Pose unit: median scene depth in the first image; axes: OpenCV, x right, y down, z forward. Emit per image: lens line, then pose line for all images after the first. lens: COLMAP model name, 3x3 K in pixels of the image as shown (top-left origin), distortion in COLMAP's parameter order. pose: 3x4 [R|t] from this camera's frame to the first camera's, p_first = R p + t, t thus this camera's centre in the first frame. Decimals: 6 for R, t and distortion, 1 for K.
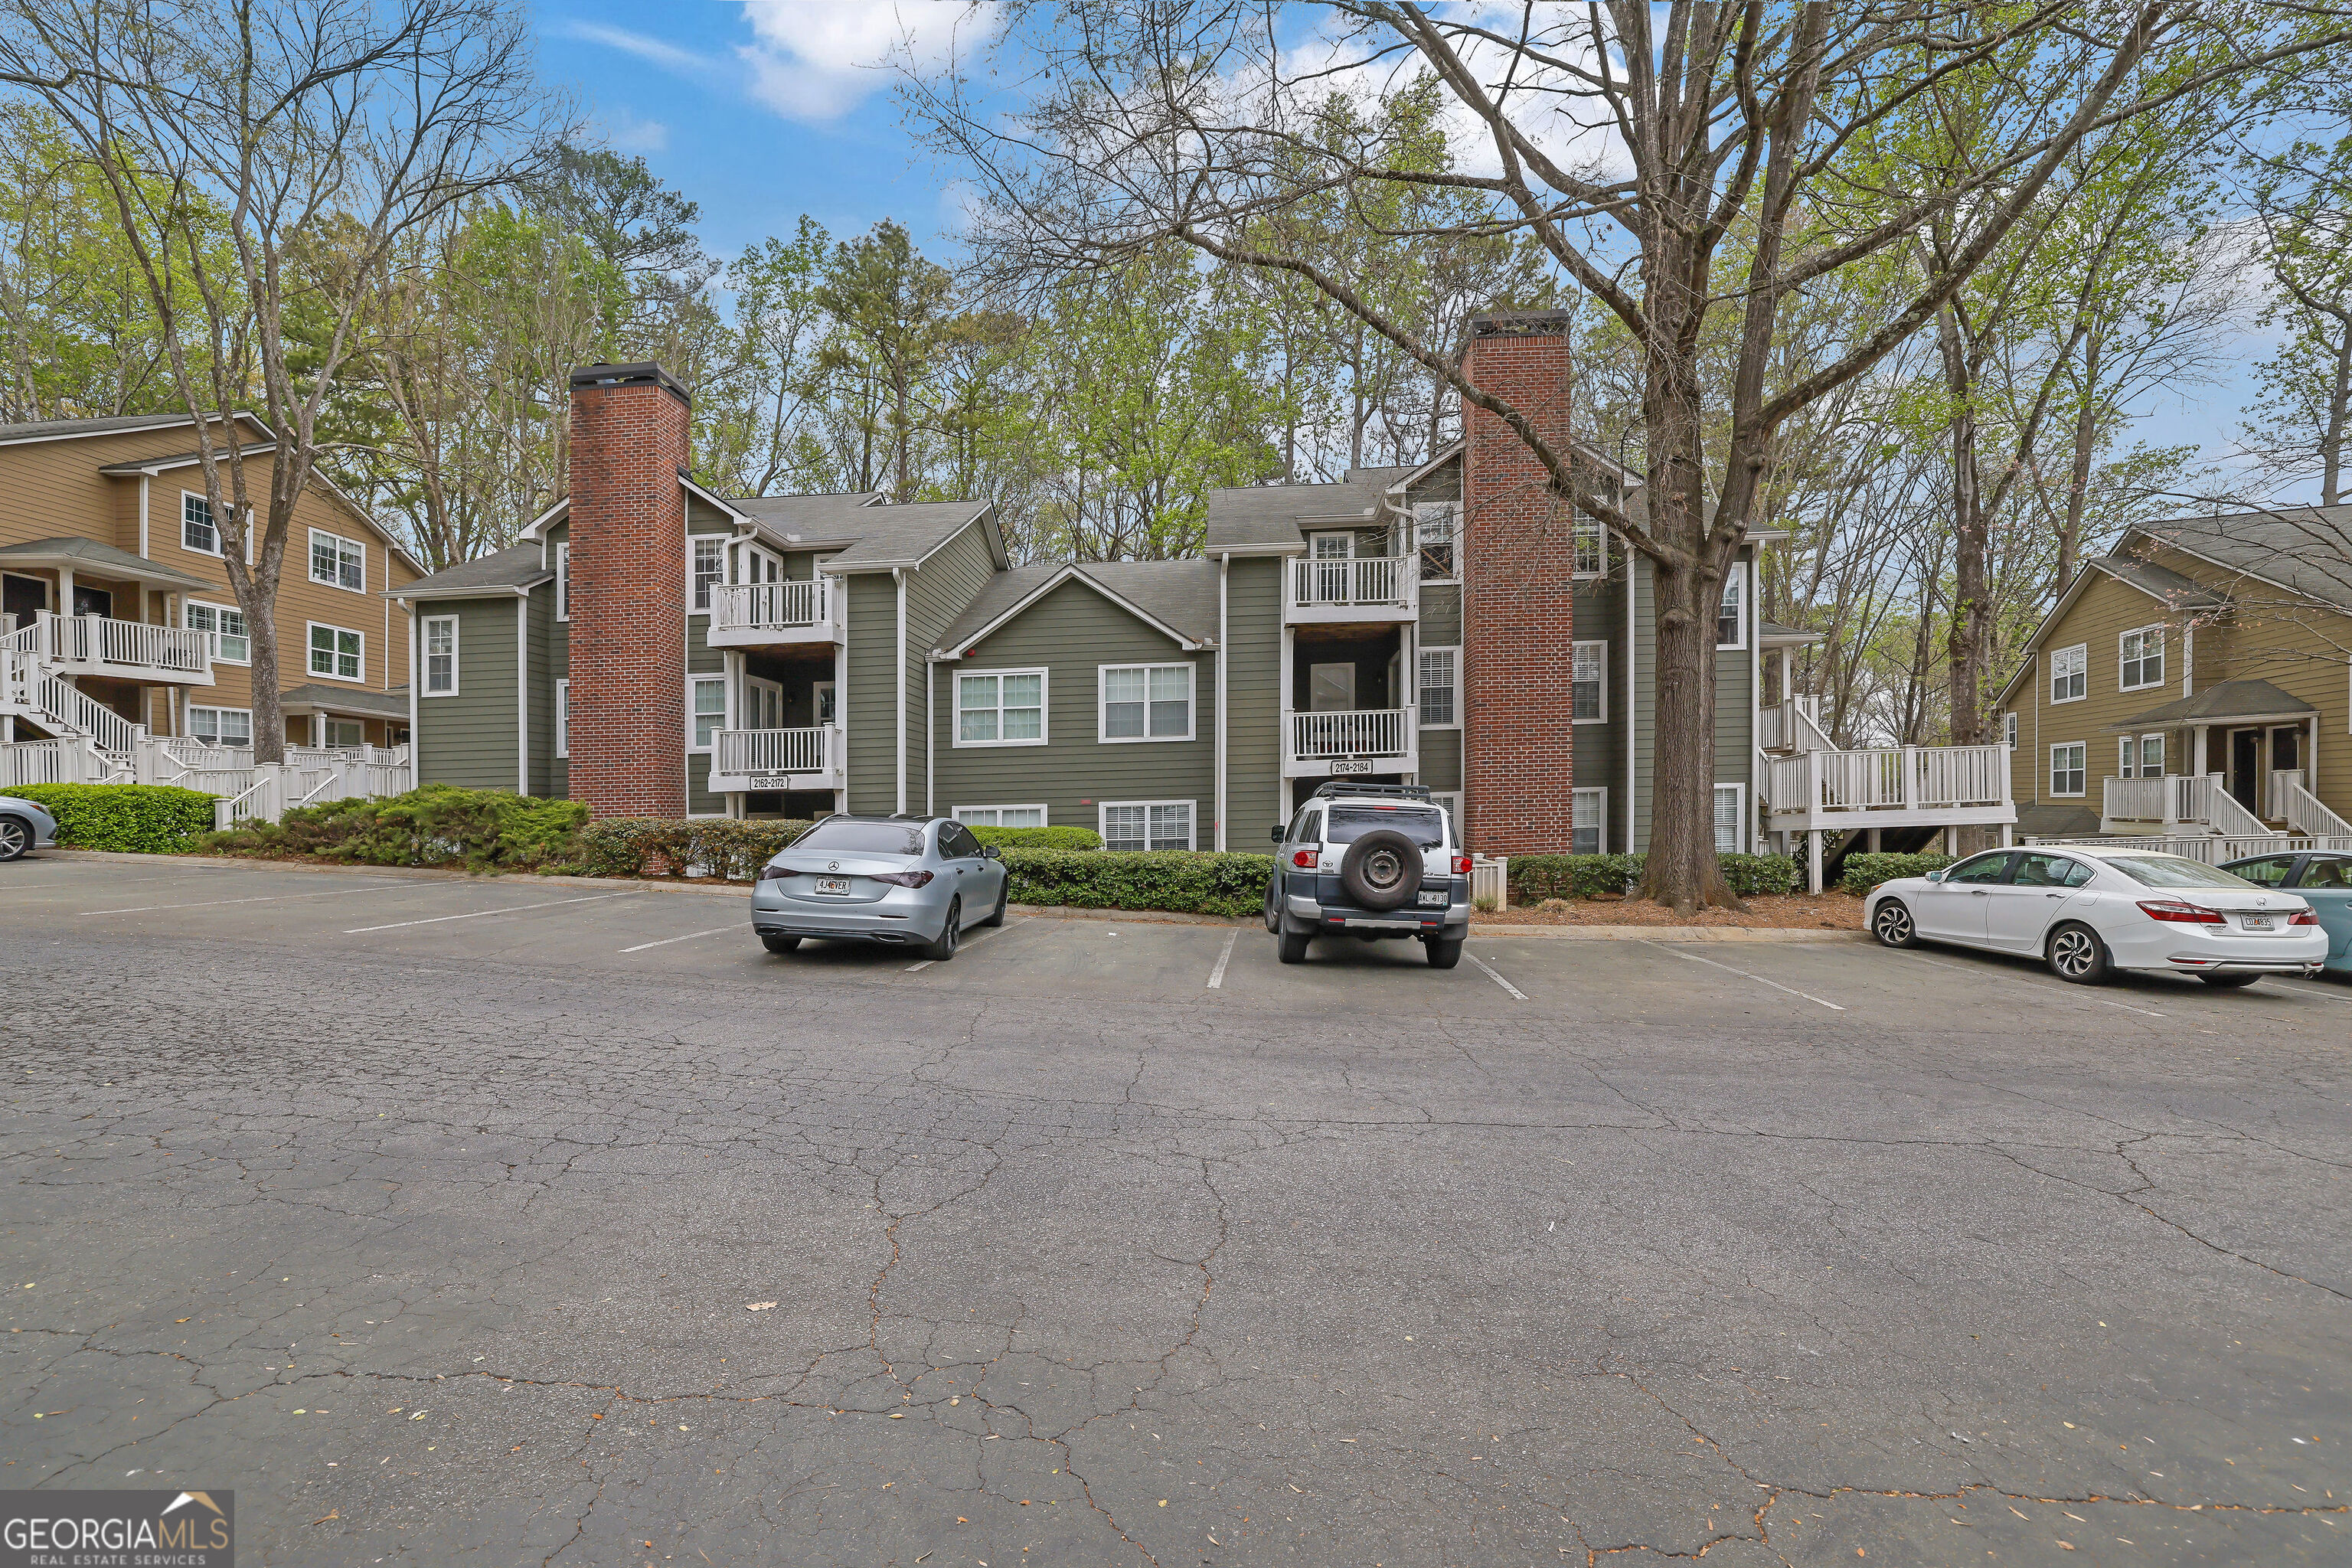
lens RADIAL K [[1019.8, 0, 1176.0], [0, 1019.8, 784.0], [0, 0, 1]] dist [-0.053026, 0.019379]
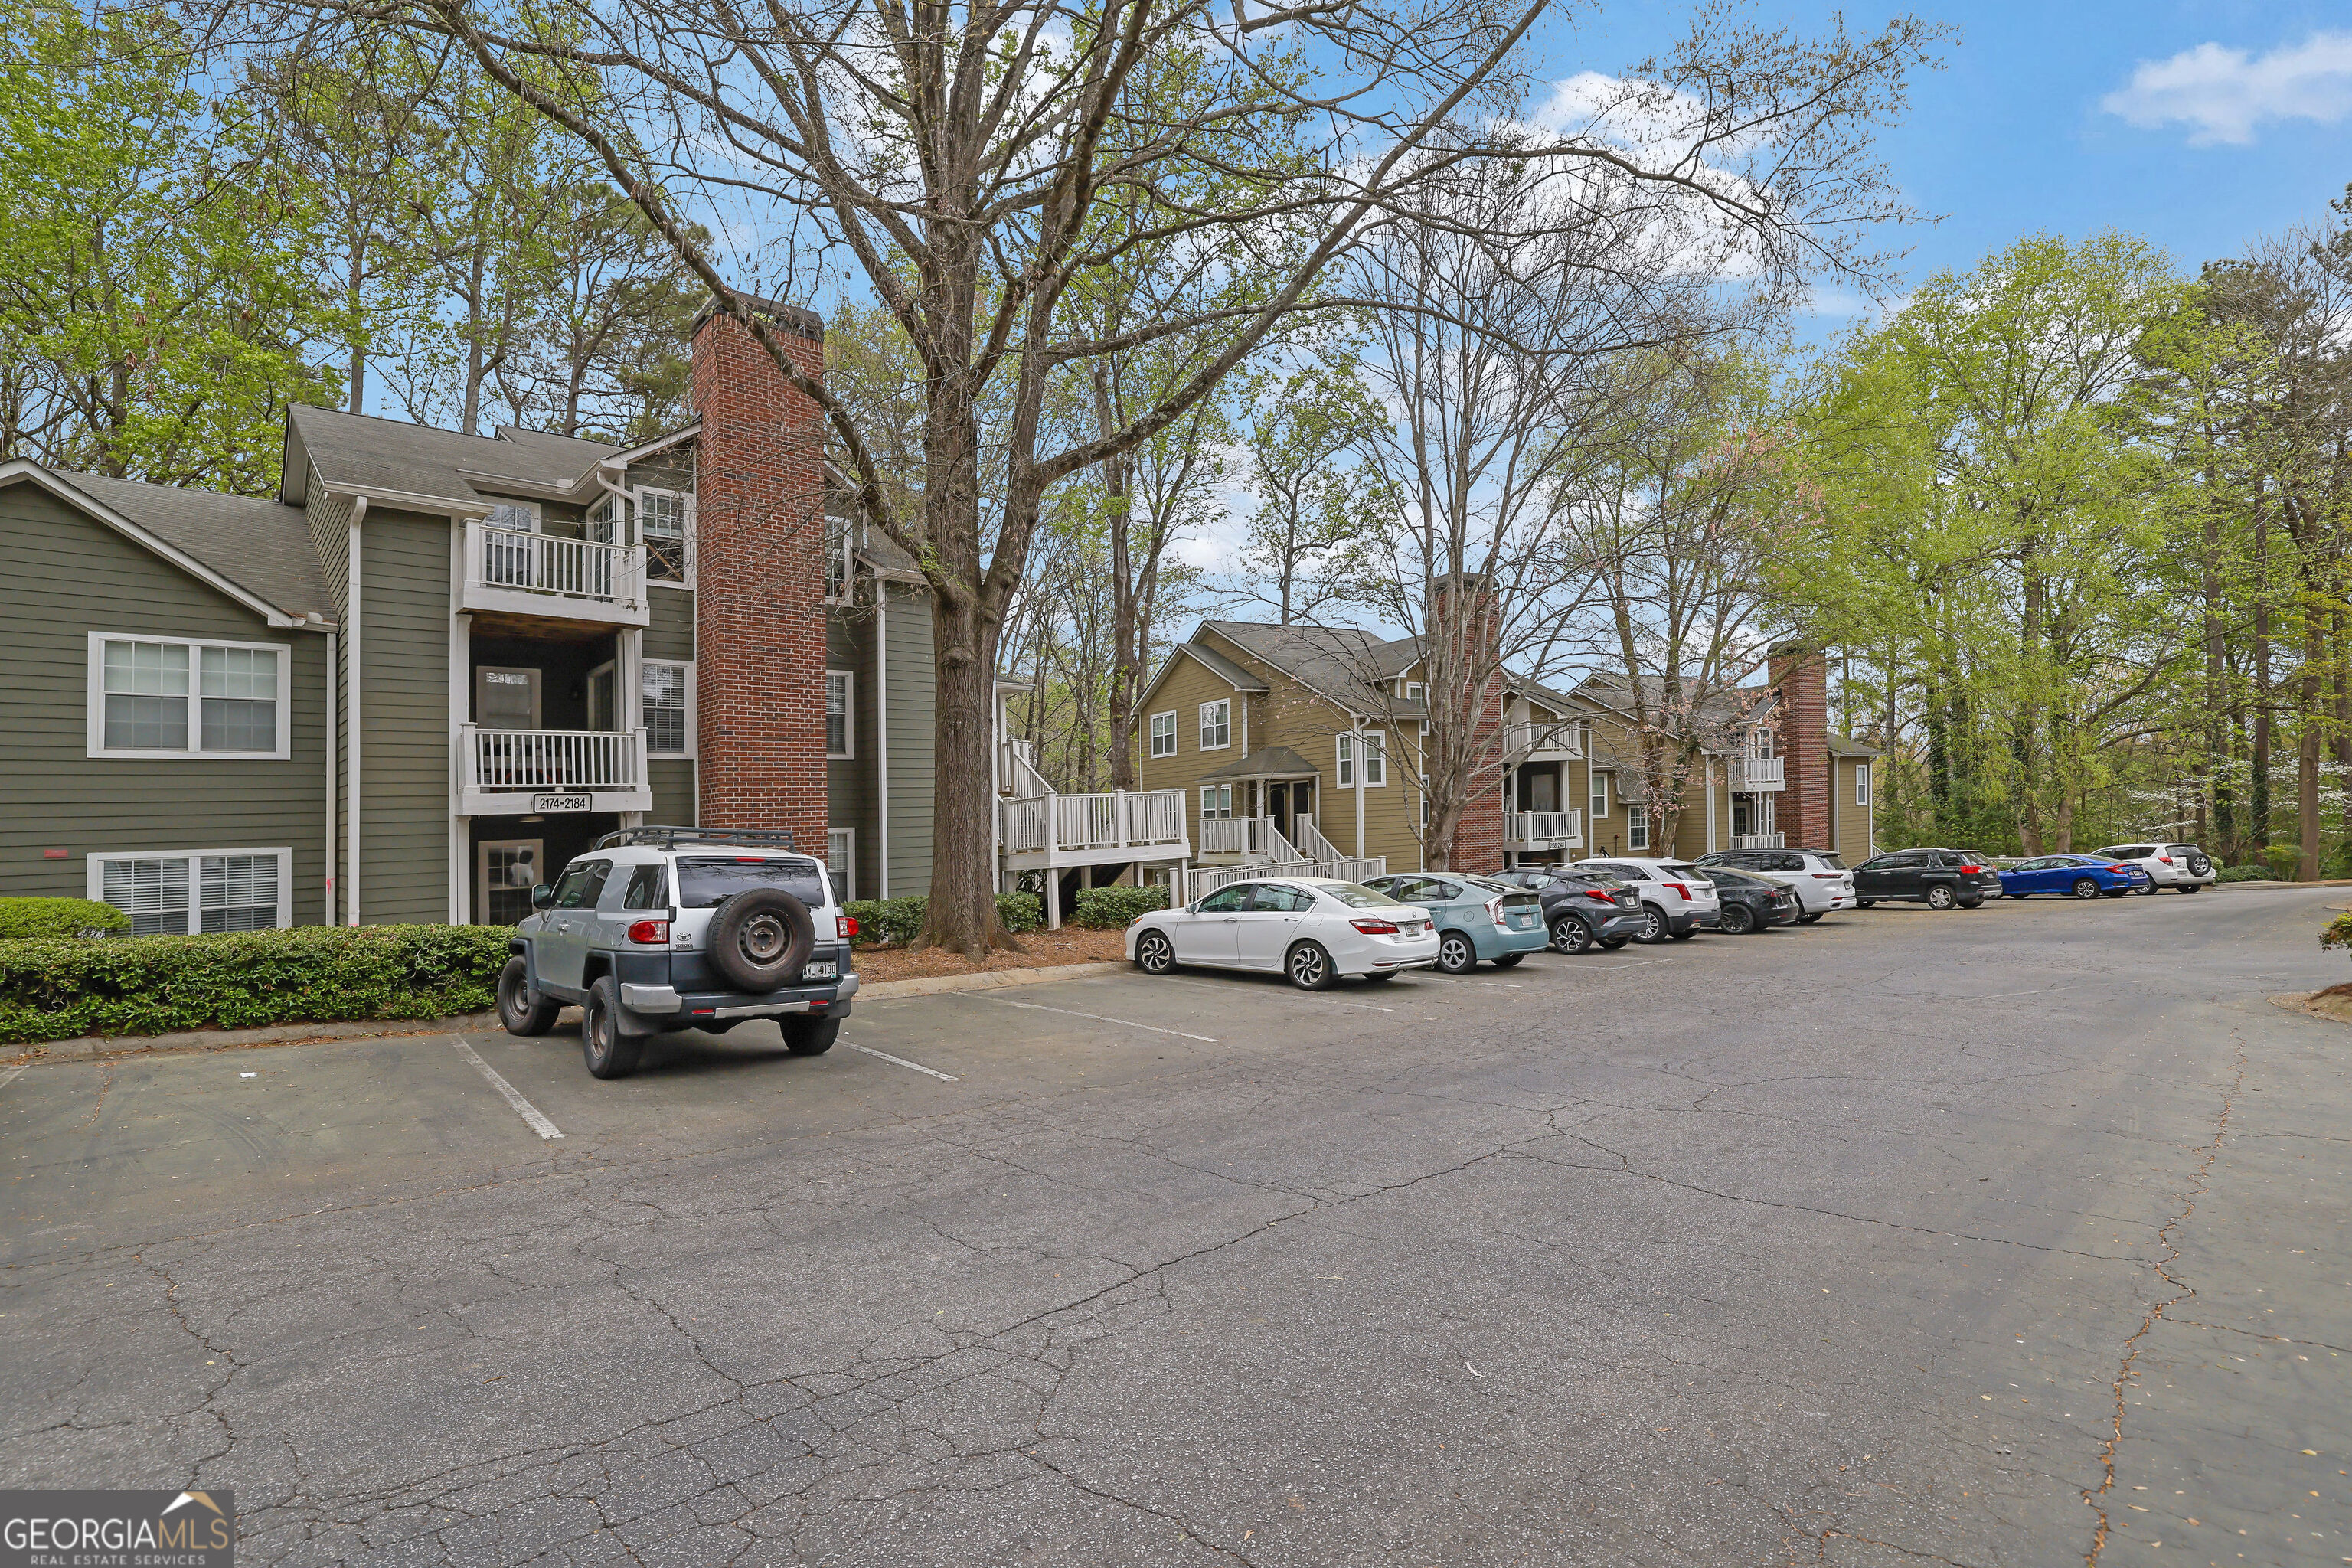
lens RADIAL K [[1075.2, 0, 1176.3], [0, 1075.2, 773.3], [0, 0, 1]] dist [-0.050221, 0.023735]
pose [[0.695360, 0.033117, 0.717898, -0.119429], [-0.000988, 0.998981, -0.045126, -0.004374], [-0.718661, 0.030669, 0.694684, 0.145597]]
